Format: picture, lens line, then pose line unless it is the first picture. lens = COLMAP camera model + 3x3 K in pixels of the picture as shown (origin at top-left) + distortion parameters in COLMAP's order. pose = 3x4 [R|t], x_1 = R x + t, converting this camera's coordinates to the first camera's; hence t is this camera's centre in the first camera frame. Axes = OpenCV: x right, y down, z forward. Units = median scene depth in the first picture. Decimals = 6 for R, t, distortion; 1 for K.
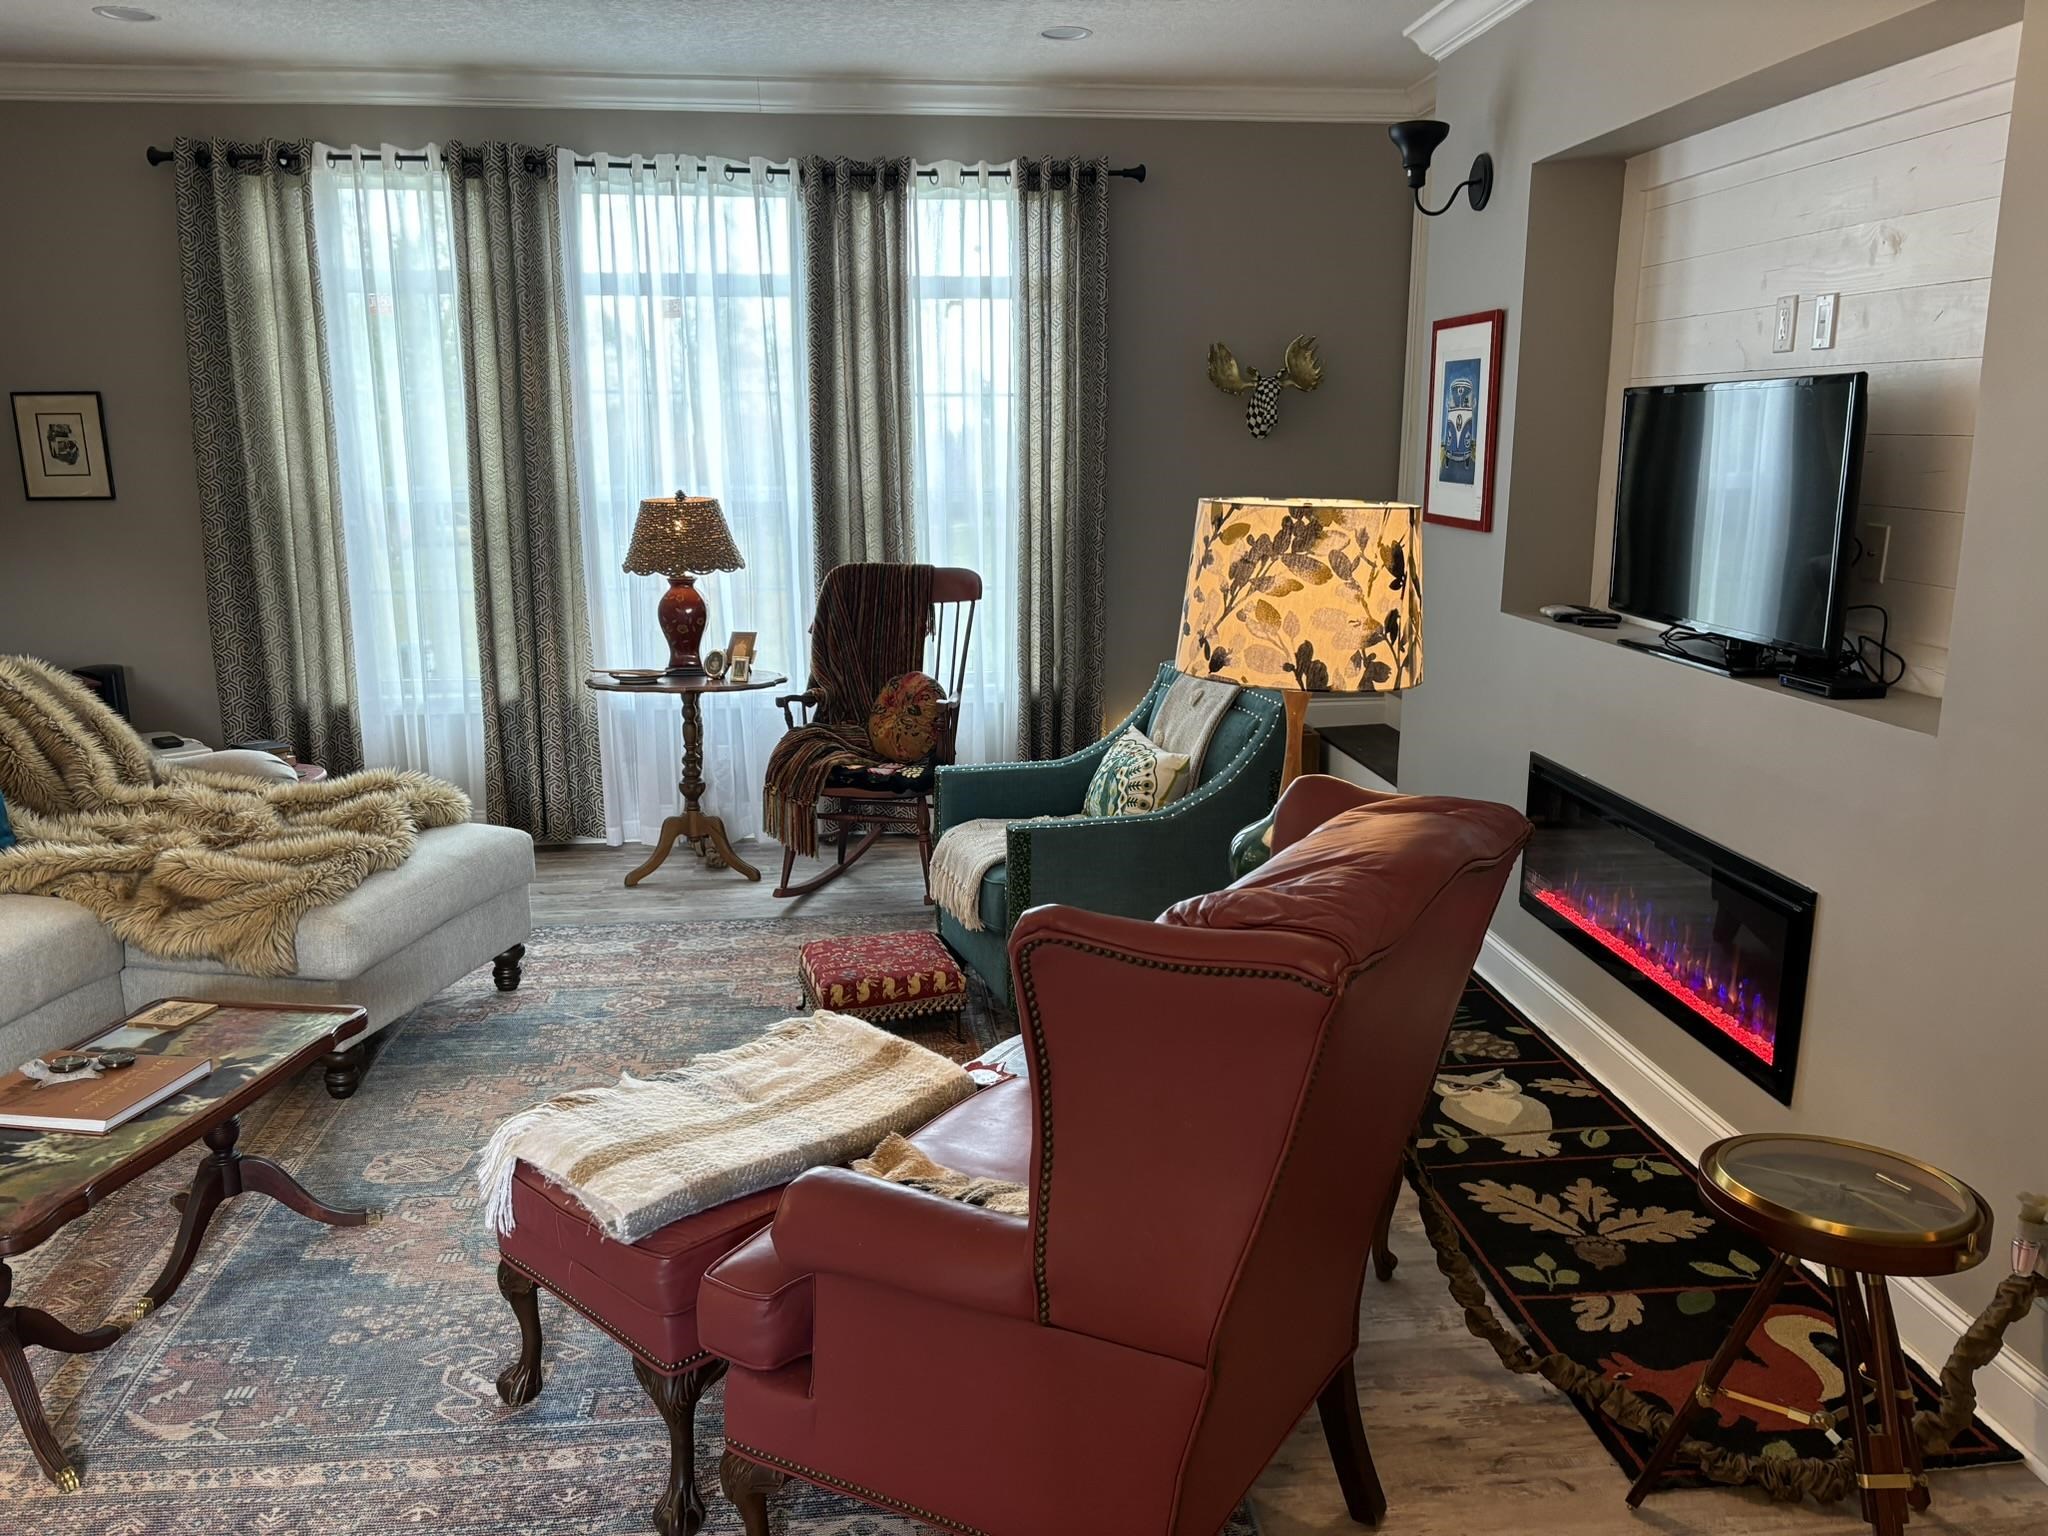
lens RADIAL K [[1550.6, 0, 1029.3], [0, 1550.6, 761.7], [0, 0, 1]] dist [0.043906, -0.052476]
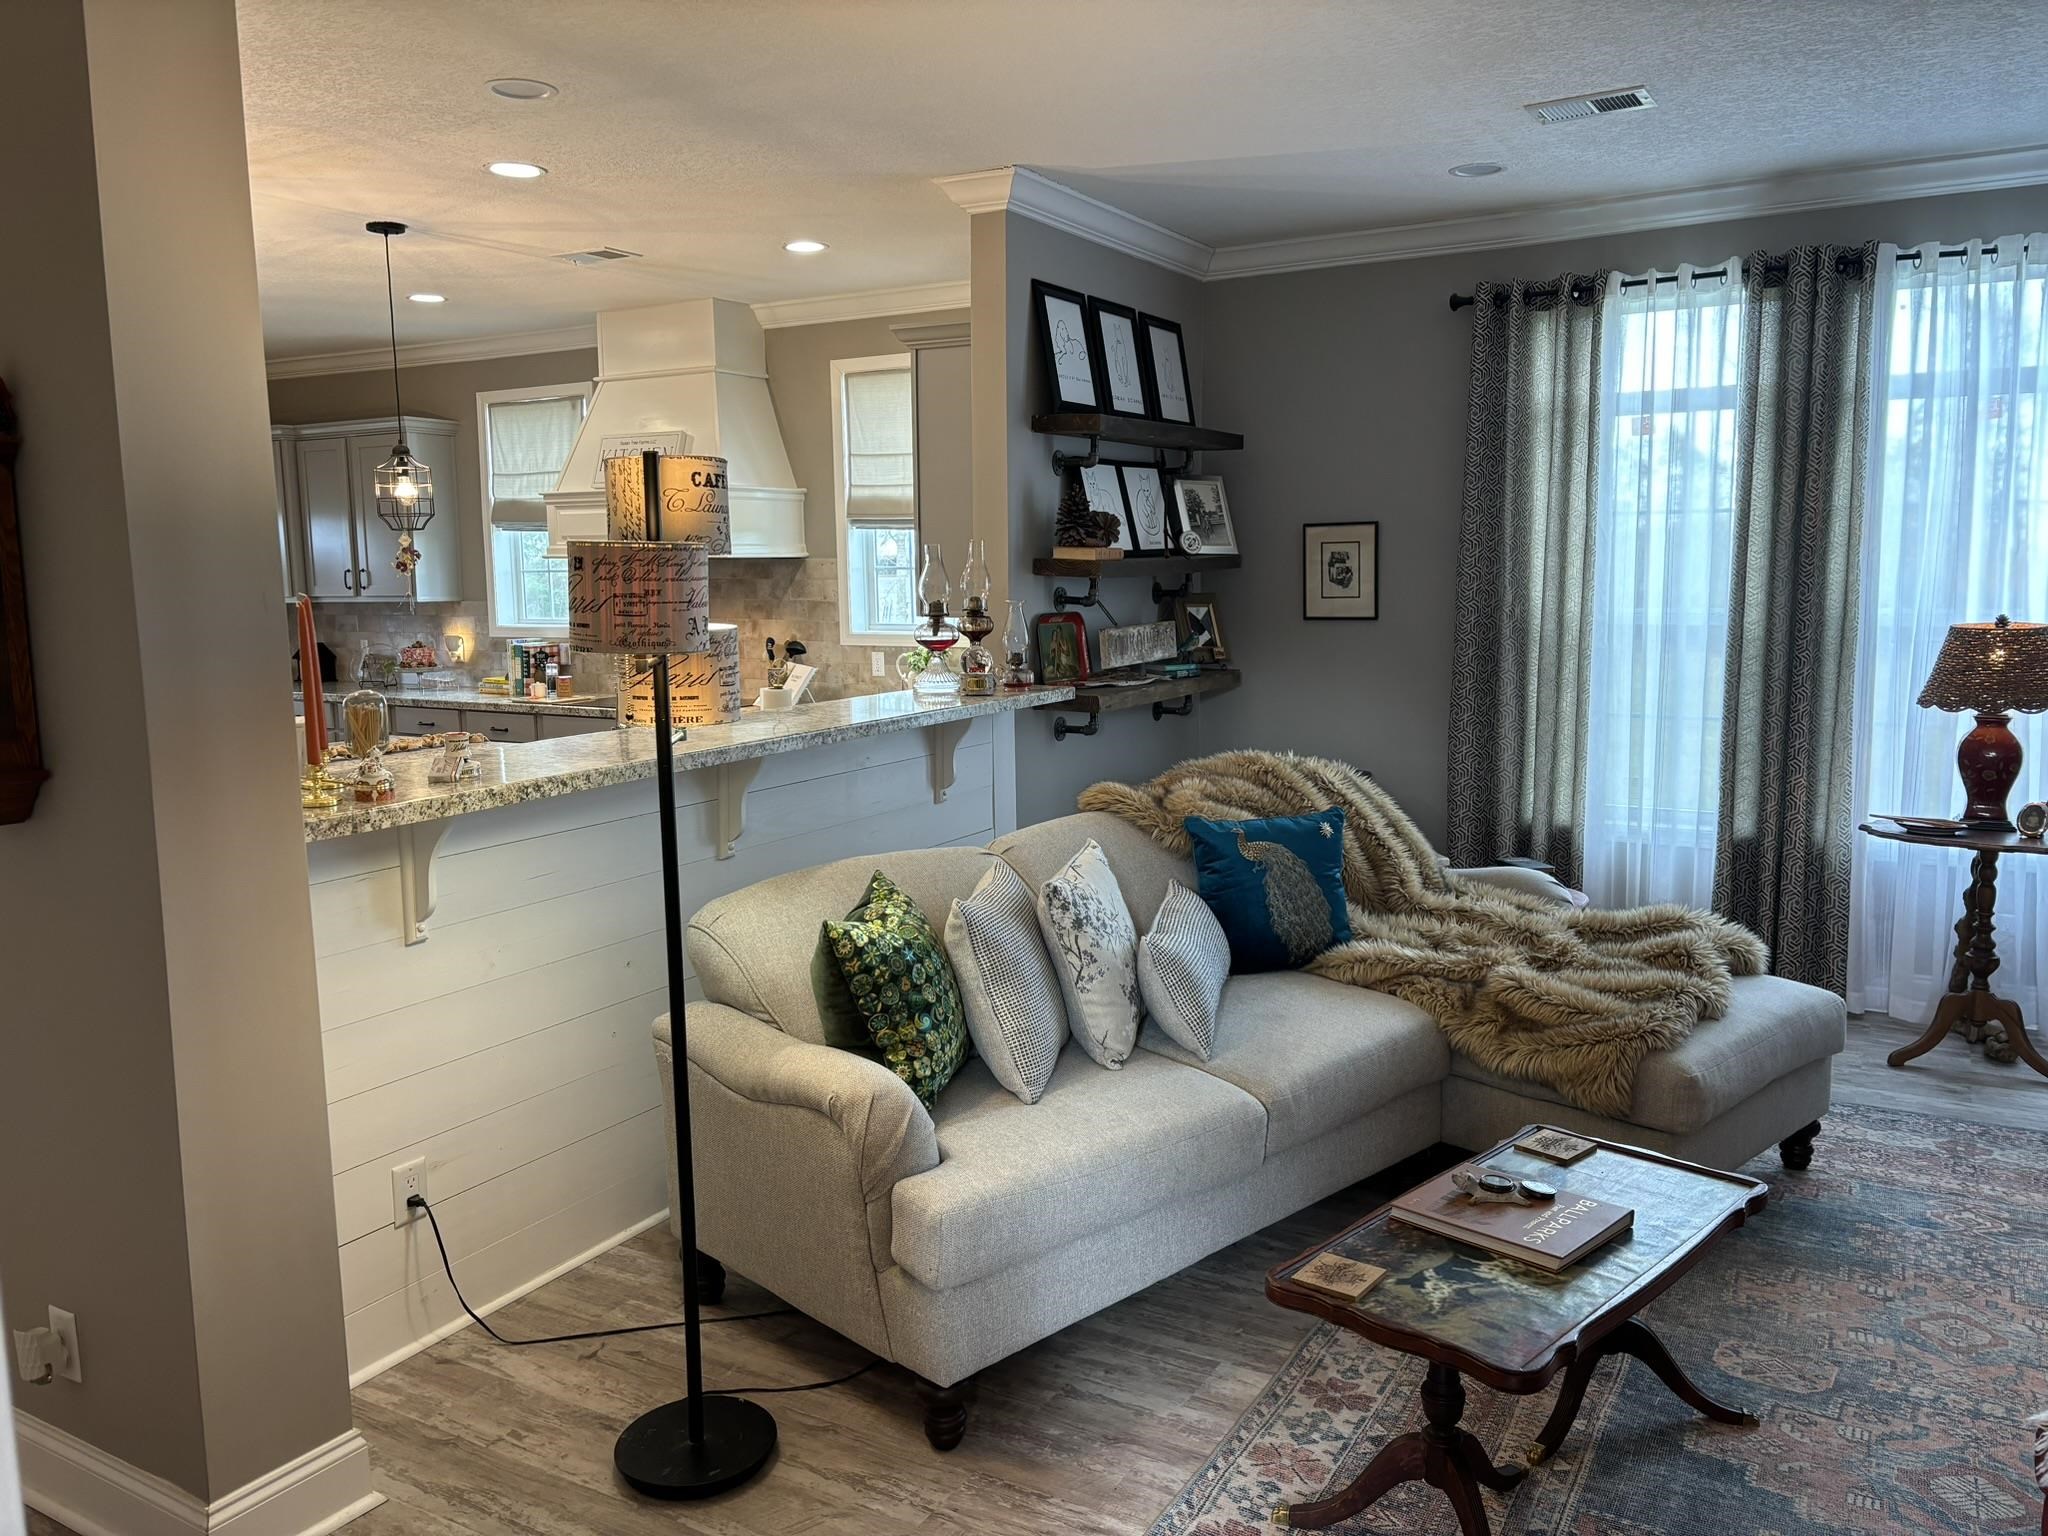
lens RADIAL K [[1550.6, 0, 1028.7], [0, 1550.6, 760.4], [0, 0, 1]] dist [0.043906, -0.052476]
pose [[0.801438, 0.065638, -0.594465, -0.137207], [-0.110872, 0.993036, -0.039828, -0.000788], [0.587711, 0.097829, 0.803134, 0.001242]]
